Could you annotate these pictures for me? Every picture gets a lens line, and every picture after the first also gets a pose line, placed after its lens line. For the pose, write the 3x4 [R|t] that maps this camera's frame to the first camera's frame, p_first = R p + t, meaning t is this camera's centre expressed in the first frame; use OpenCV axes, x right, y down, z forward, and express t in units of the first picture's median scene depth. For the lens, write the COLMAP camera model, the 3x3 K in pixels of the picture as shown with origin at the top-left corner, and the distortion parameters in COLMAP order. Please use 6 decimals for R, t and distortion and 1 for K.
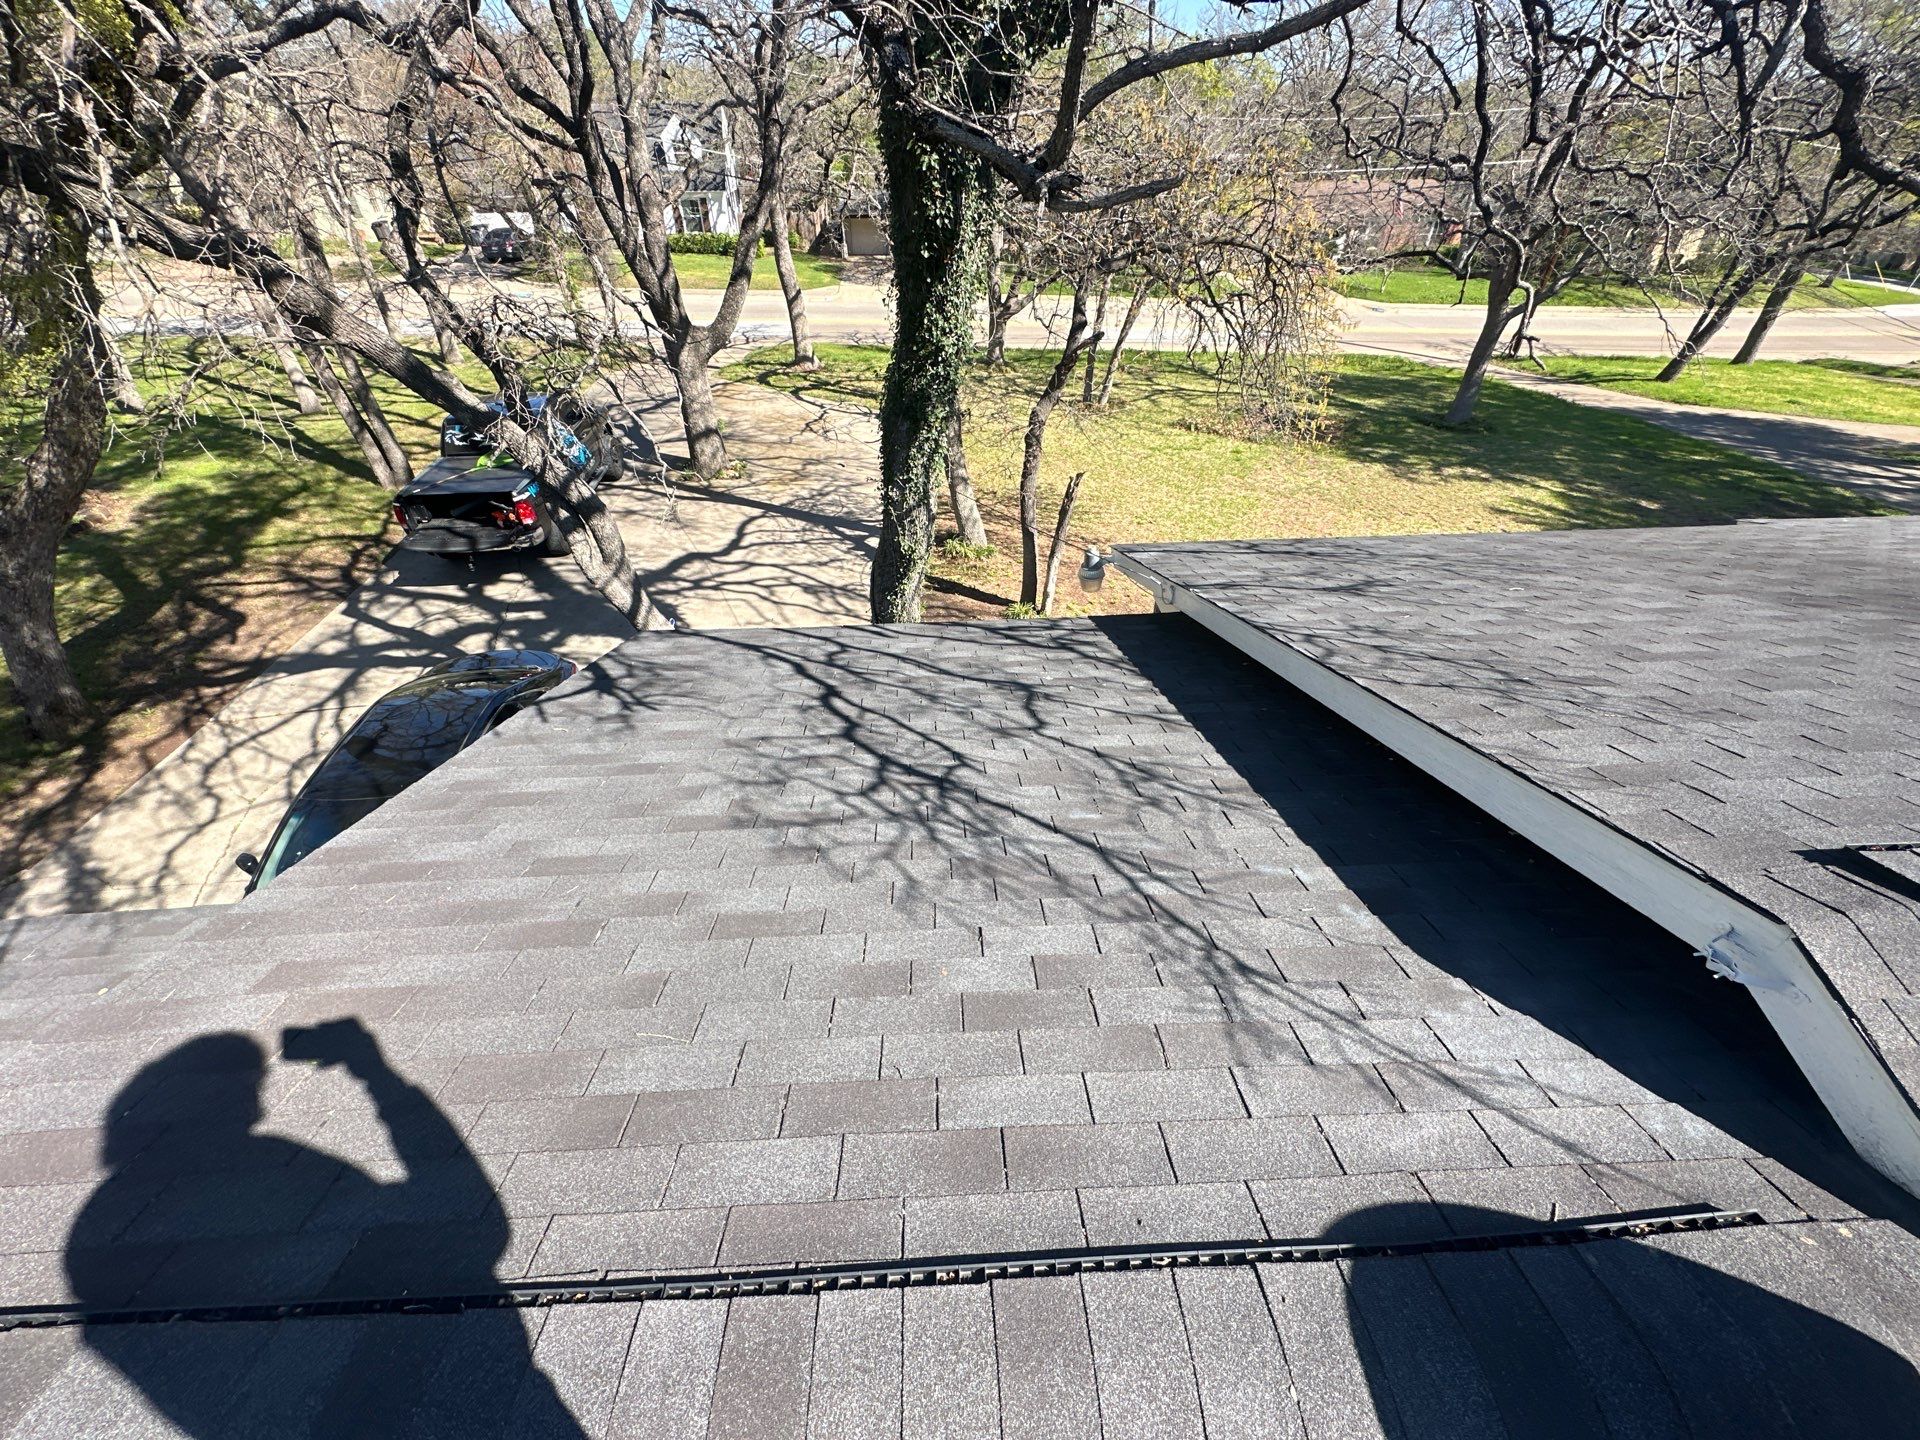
lens RADIAL K [[766.0, 0, 954.4], [0, 766.0, 714.6], [0, 0, 1]] dist [0.010537, -0.000913]
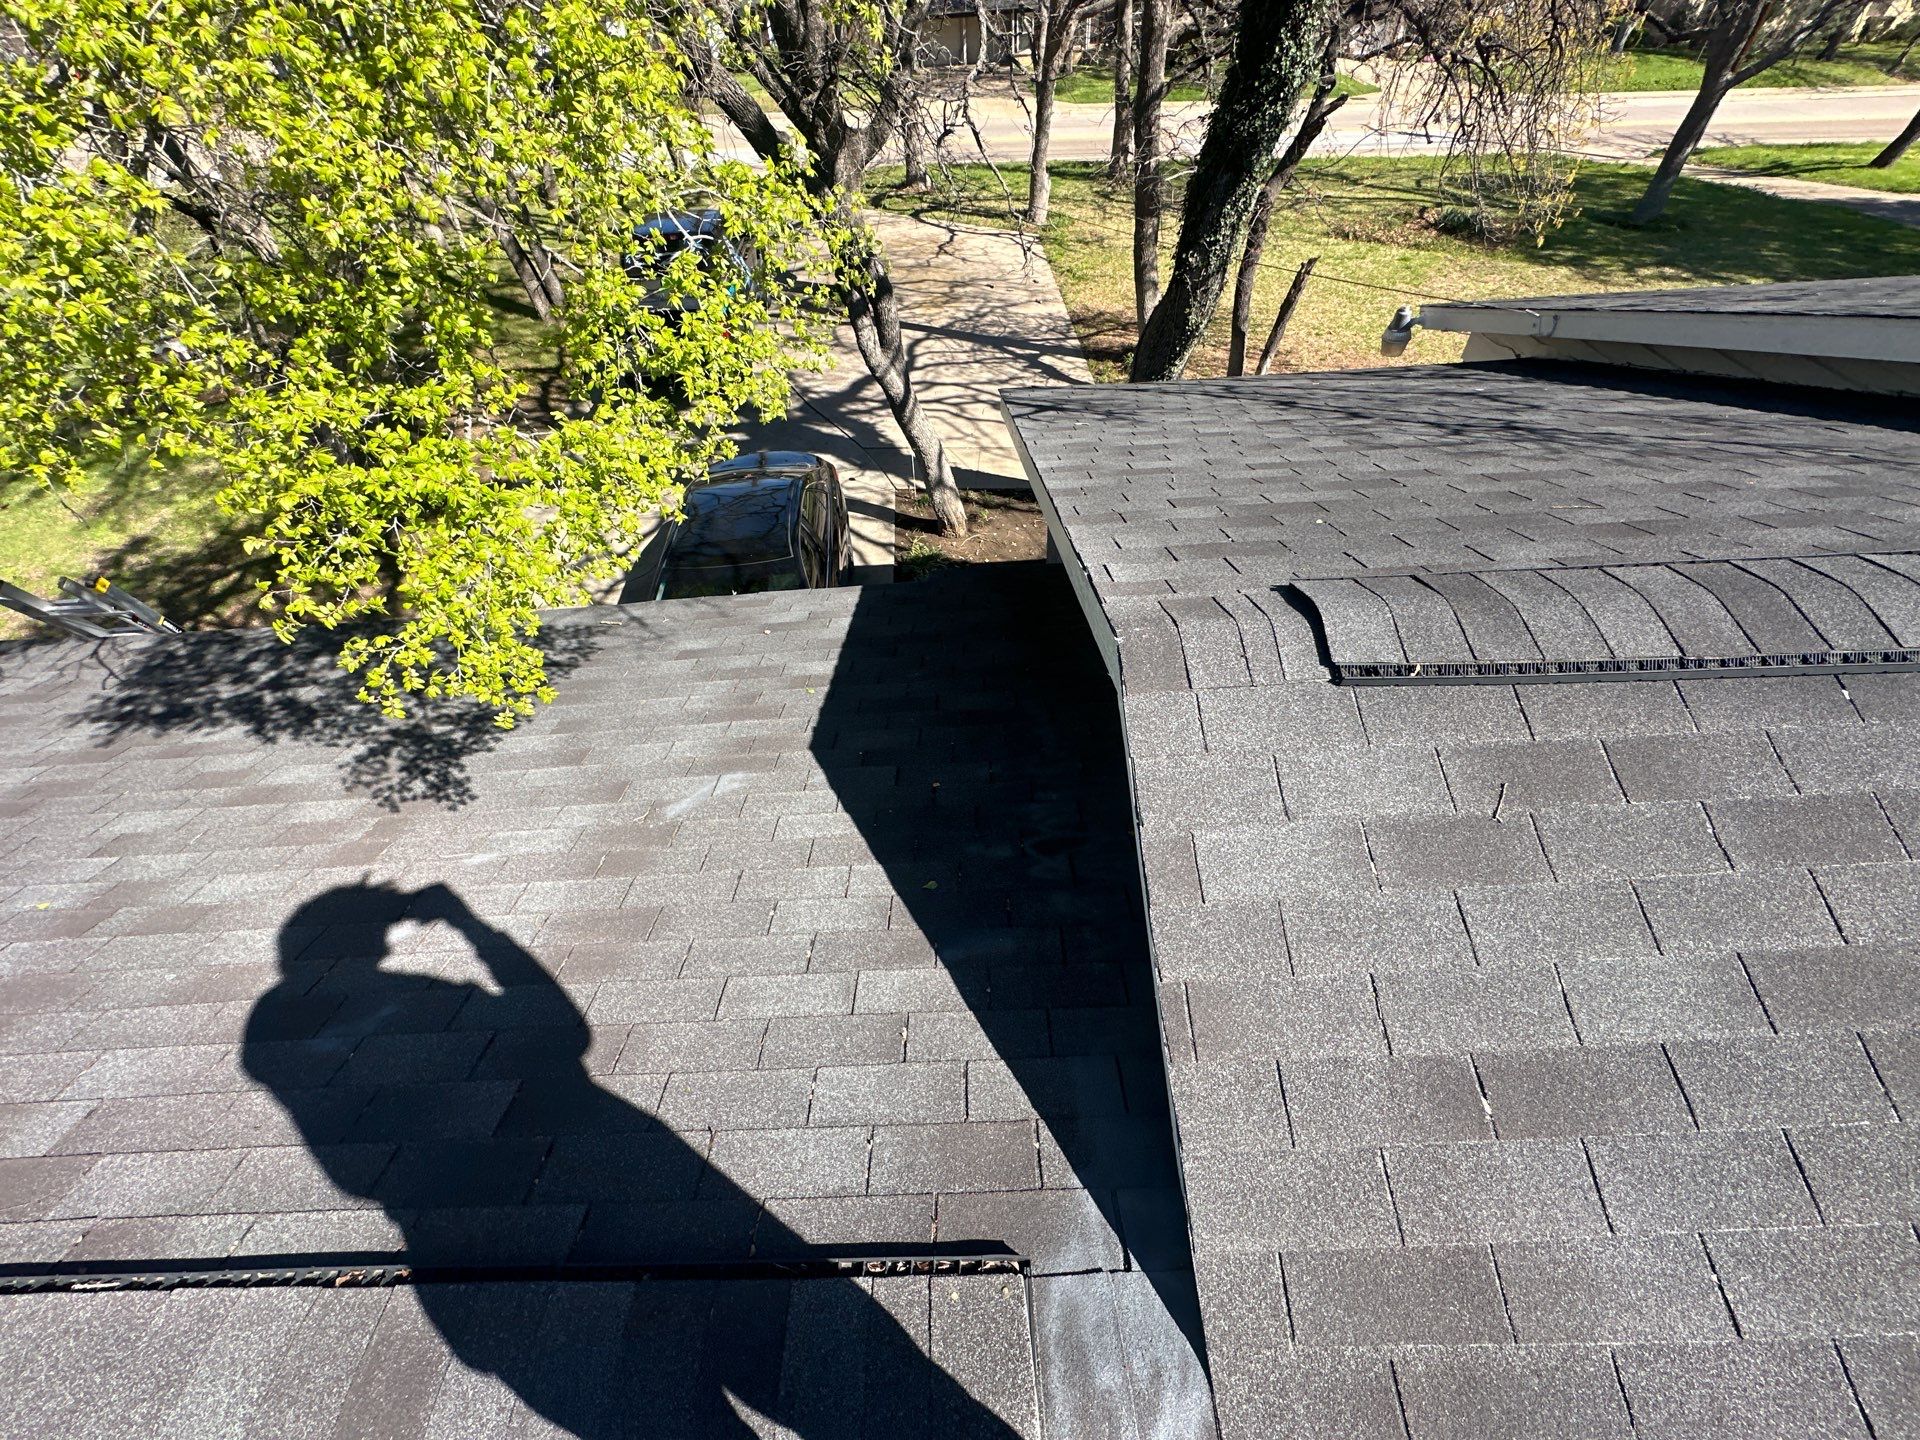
lens RADIAL K [[766.0, 0, 952.5], [0, 766.0, 712.4], [0, 0, 1]] dist [0.010537, -0.000913]
pose [[0.998456, -0.001967, -0.055509, -0.148784], [0.010365, 0.988416, 0.151414, 0.062015], [0.054568, -0.151756, 0.986911, -0.043501]]
